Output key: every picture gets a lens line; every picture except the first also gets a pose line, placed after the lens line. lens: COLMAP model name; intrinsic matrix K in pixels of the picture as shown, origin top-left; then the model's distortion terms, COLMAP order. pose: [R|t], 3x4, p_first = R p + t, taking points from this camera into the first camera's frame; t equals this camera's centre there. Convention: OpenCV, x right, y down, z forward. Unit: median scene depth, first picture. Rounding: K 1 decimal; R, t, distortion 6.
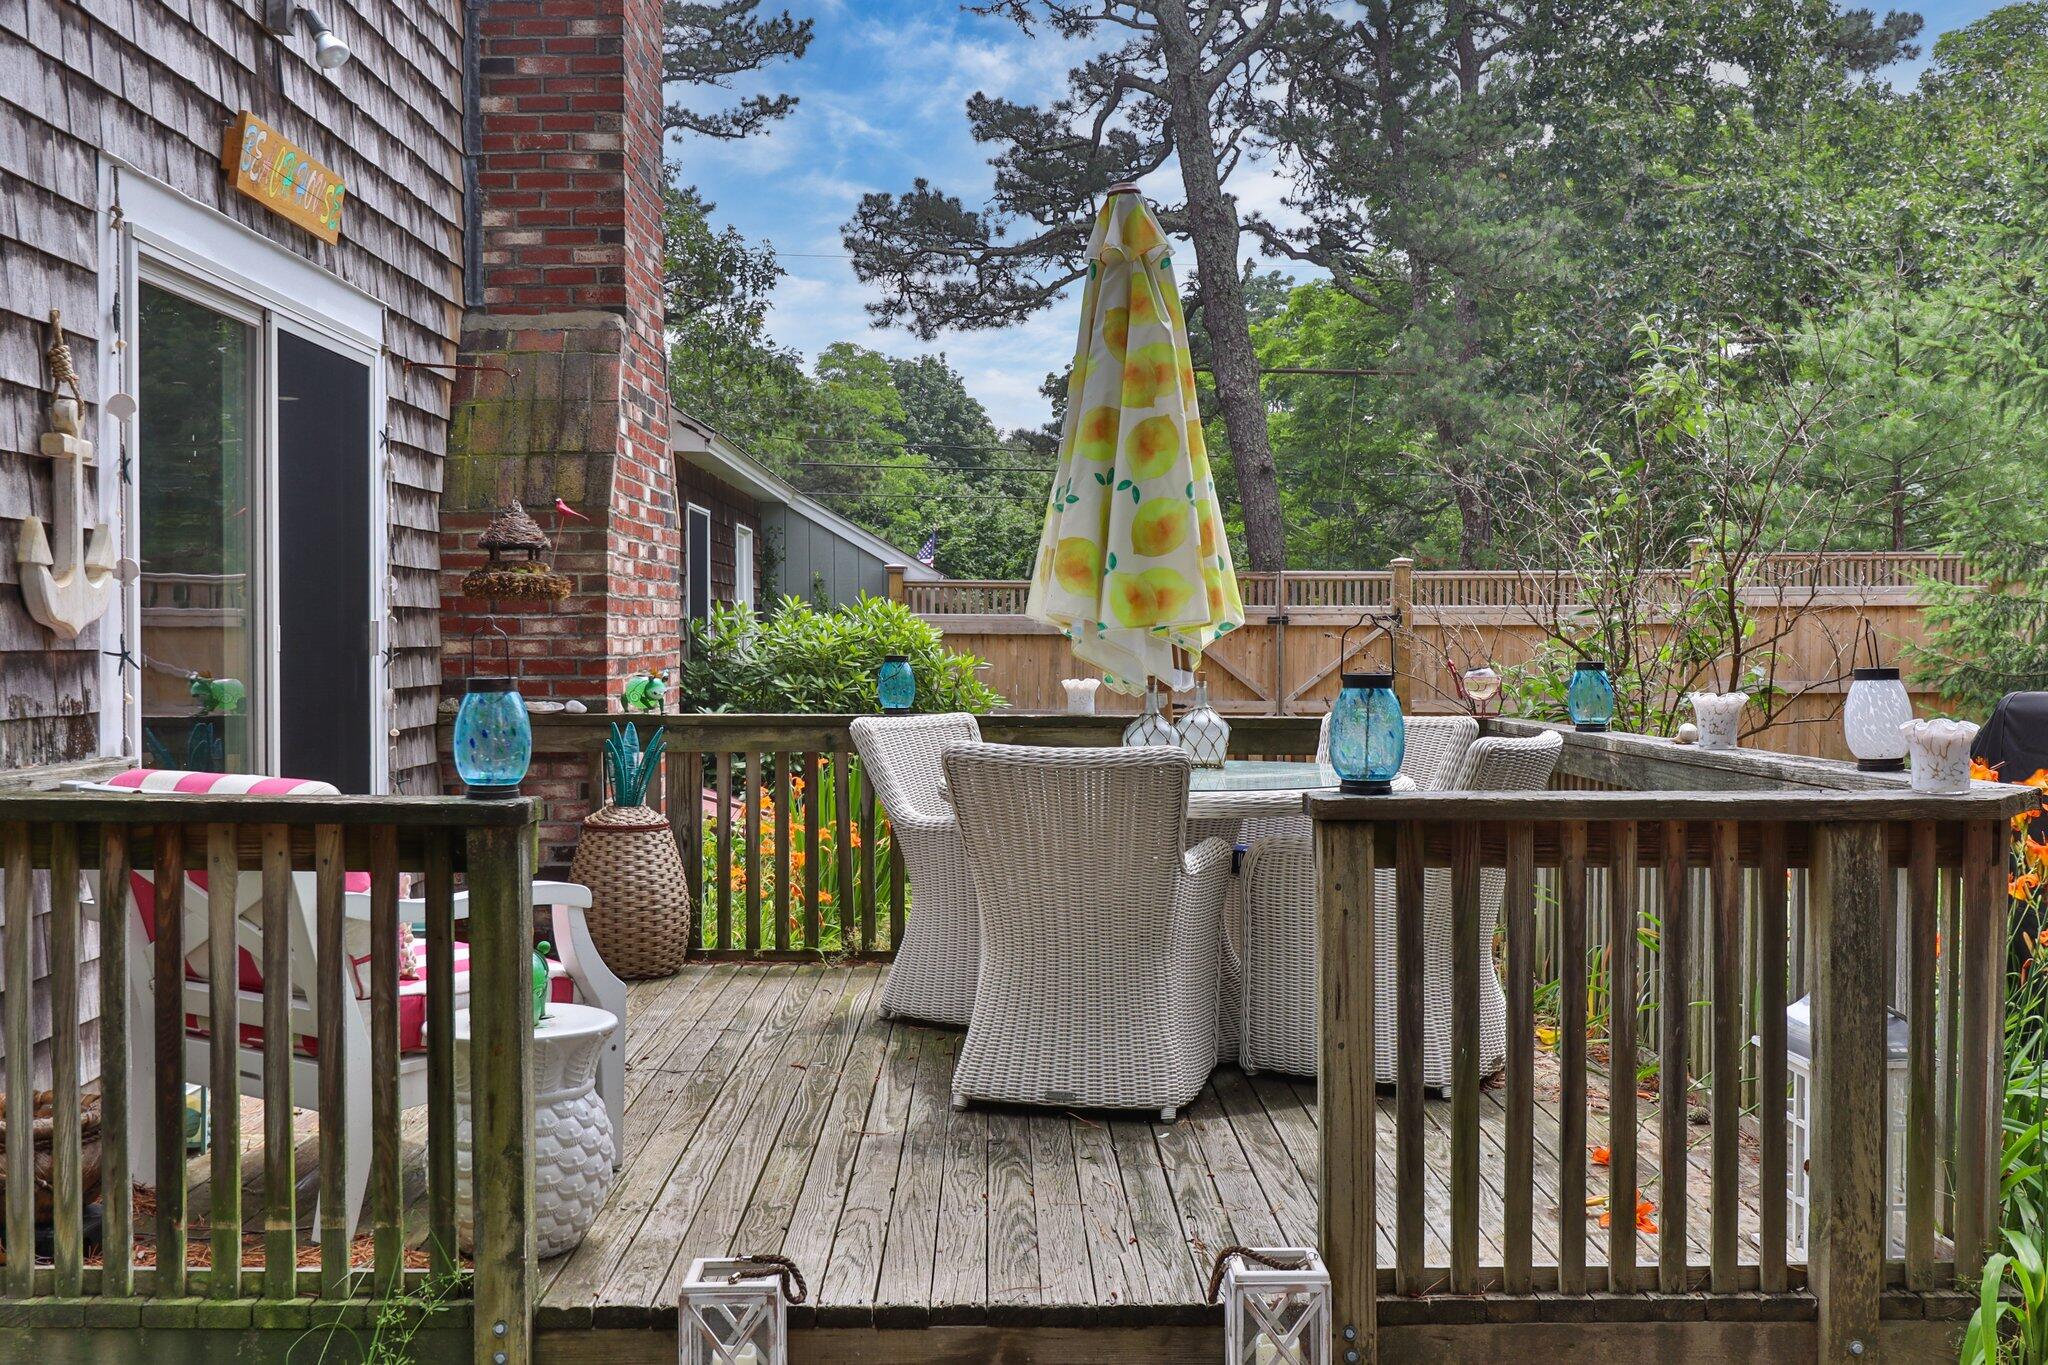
lens RADIAL K [[2038.5, 0, 1024.0], [0, 2038.5, 682.5], [0, 0, 1]] dist [-0.044395, 0.089022]
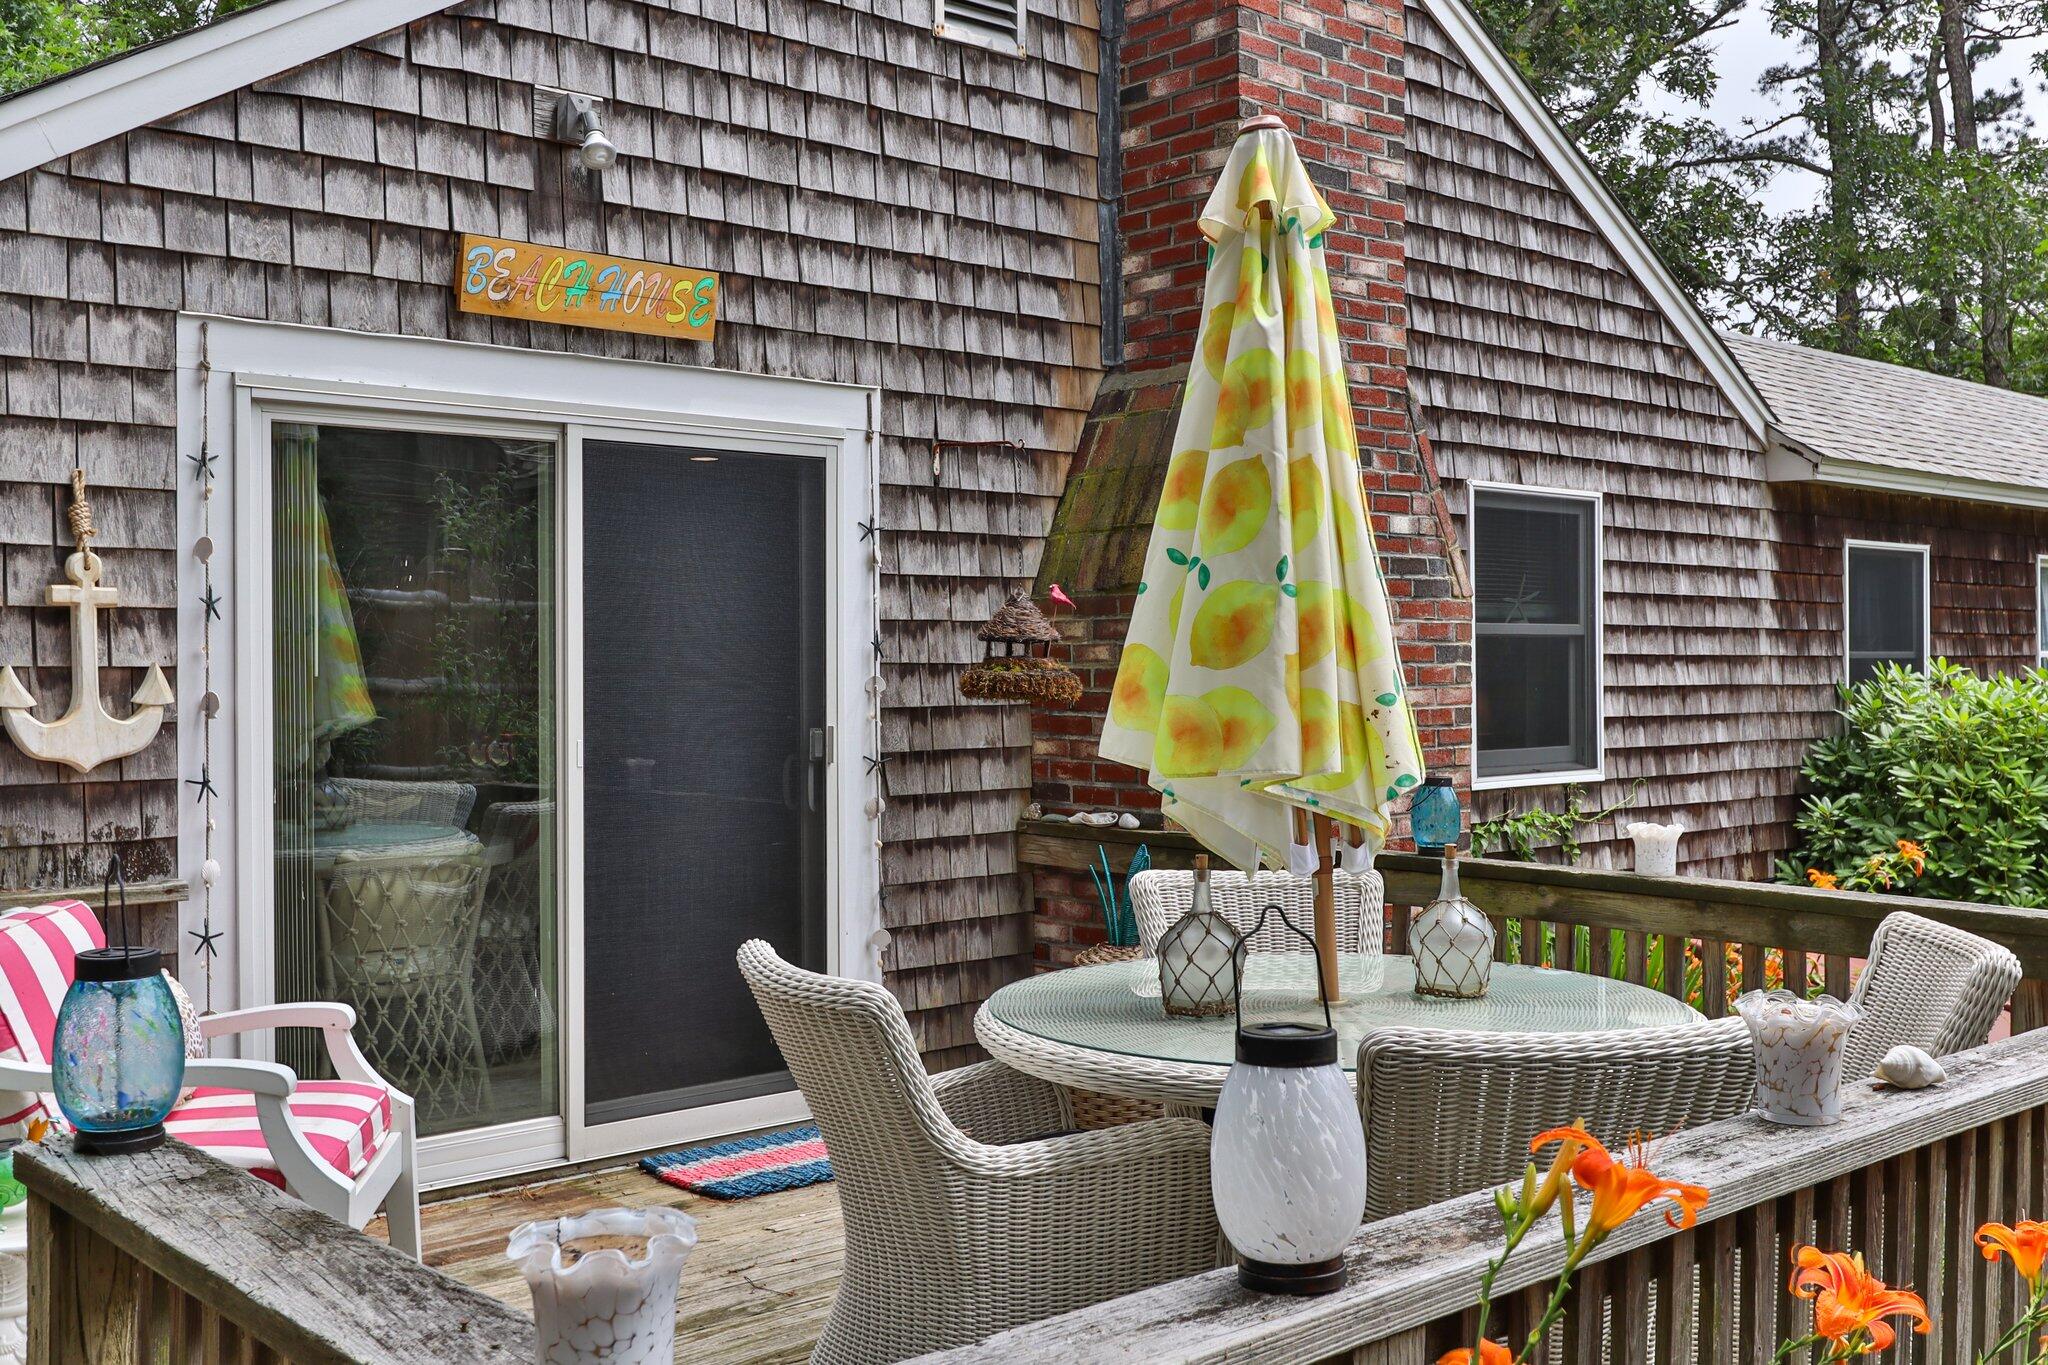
lens RADIAL K [[2038.5, 0, 1024.0], [0, 2038.5, 682.5], [0, 0, 1]] dist [-0.044395, 0.089022]
pose [[0.657939, 0.003990, -0.753061, 0.435180], [-0.012003, 0.999914, -0.005190, -0.044978], [0.752976, 0.012454, 0.657931, 0.428099]]
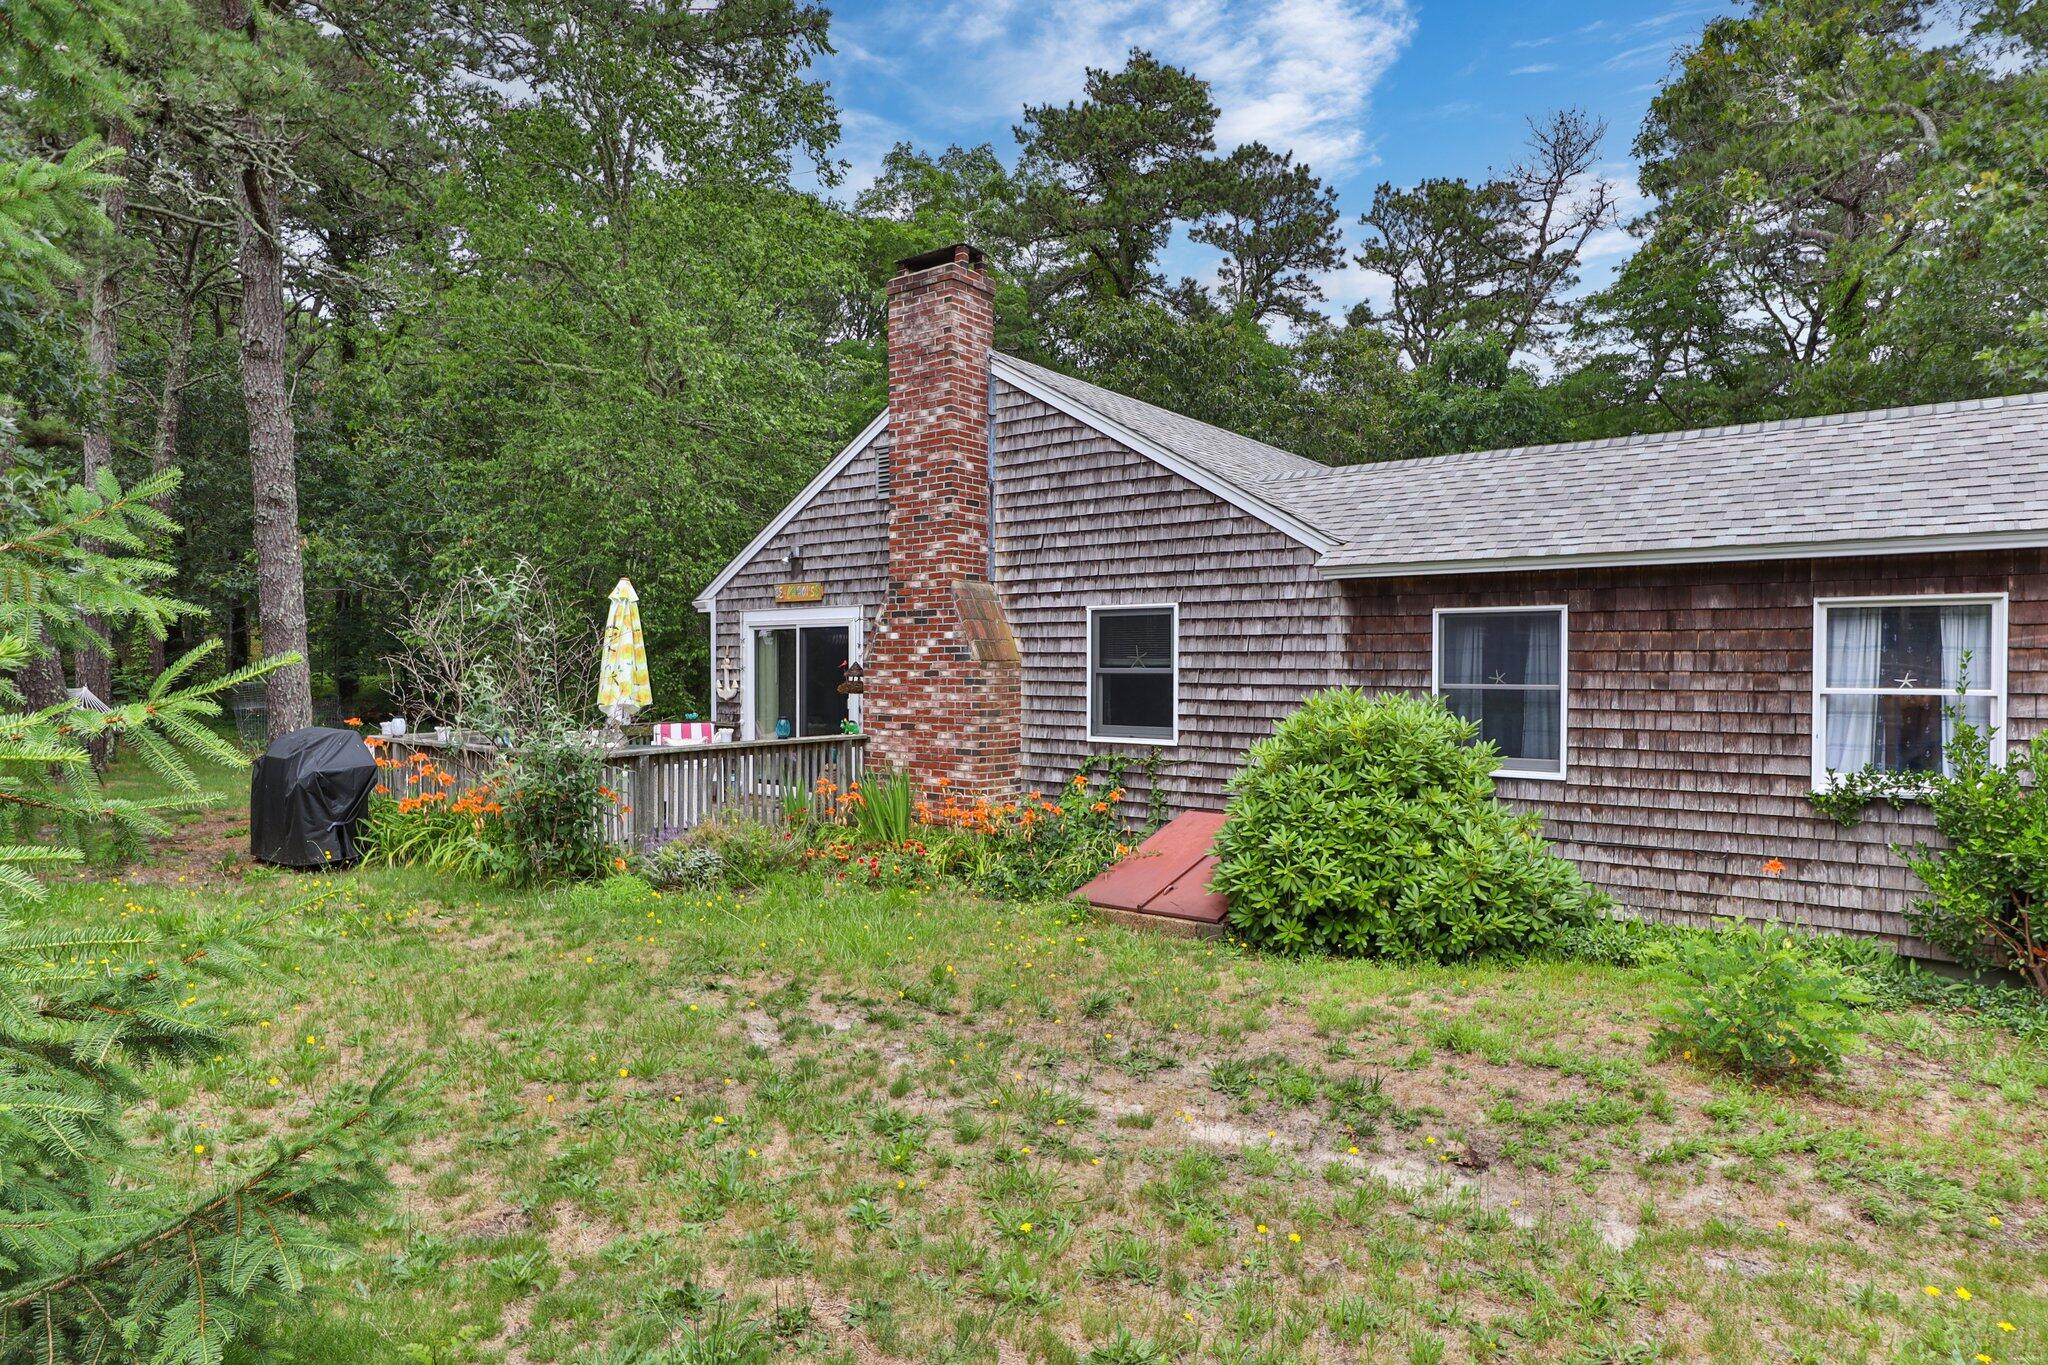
lens RADIAL K [[1167.2, 0, 1041.9], [0, 1167.2, 675.7], [0, 0, 1]] dist [-0.034878, 0.022764]
pose [[-0.624049, 0.008559, -0.781339, 0.996144], [-0.016077, 0.999588, 0.023791, -0.118342], [0.781220, 0.027408, -0.623654, 2.419621]]
